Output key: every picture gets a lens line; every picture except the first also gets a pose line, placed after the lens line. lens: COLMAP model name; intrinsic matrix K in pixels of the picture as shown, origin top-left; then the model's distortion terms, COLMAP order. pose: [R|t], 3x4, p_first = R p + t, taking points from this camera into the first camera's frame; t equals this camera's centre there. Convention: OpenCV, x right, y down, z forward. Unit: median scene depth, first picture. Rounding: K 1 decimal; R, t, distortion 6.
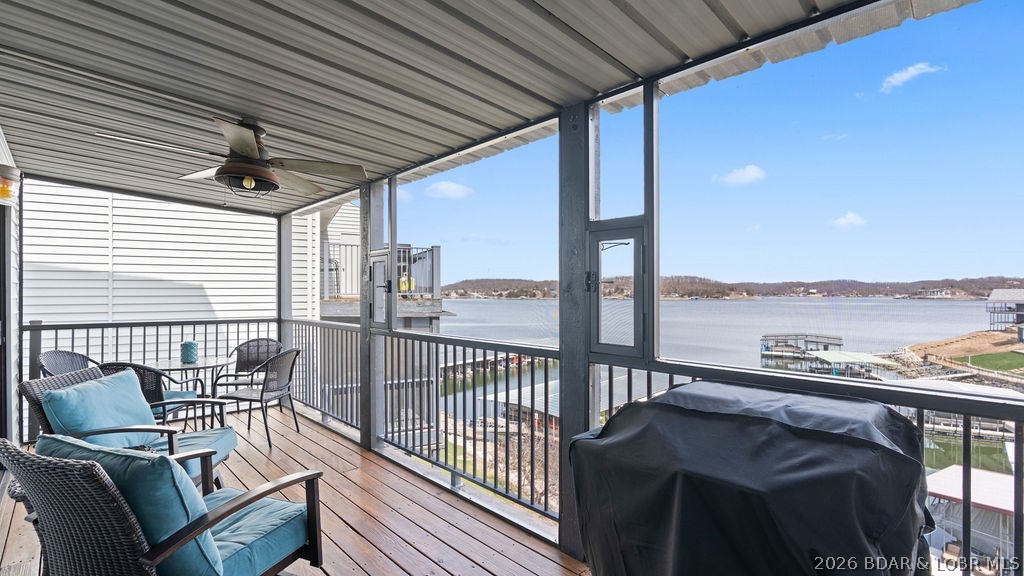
lens RADIAL K [[488.8, 0, 512.9], [0, 488.8, 287.1], [0, 0, 1]] dist [-0.004520, 0.000262]
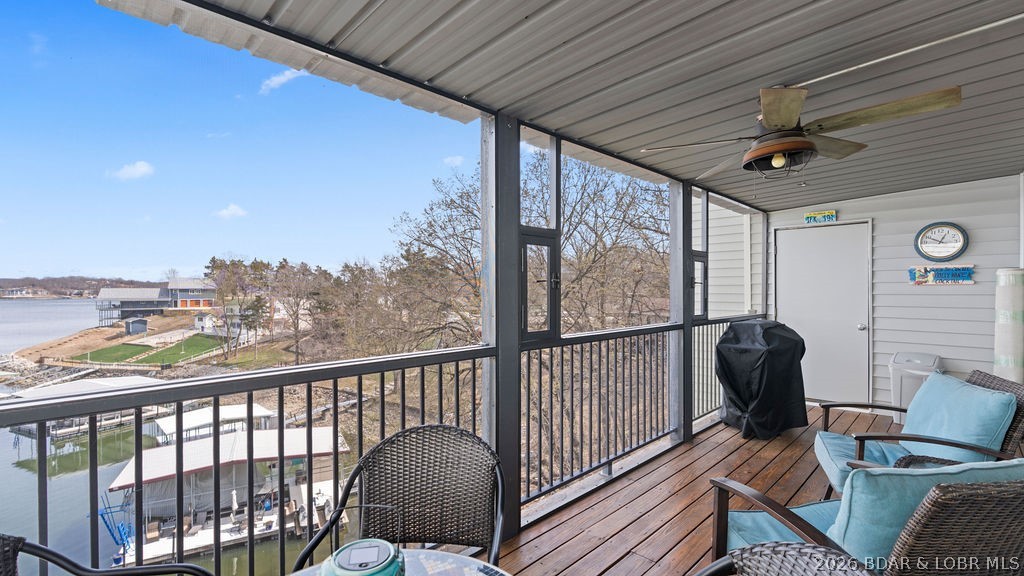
lens RADIAL K [[488.8, 0, 512.9], [0, 488.8, 287.1], [0, 0, 1]] dist [-0.004520, 0.000262]
pose [[-0.056196, 0.004561, 0.998409, -0.149214], [-0.005599, 0.999972, -0.004883, 0.002076], [-0.998404, -0.005865, -0.056169, 0.165639]]
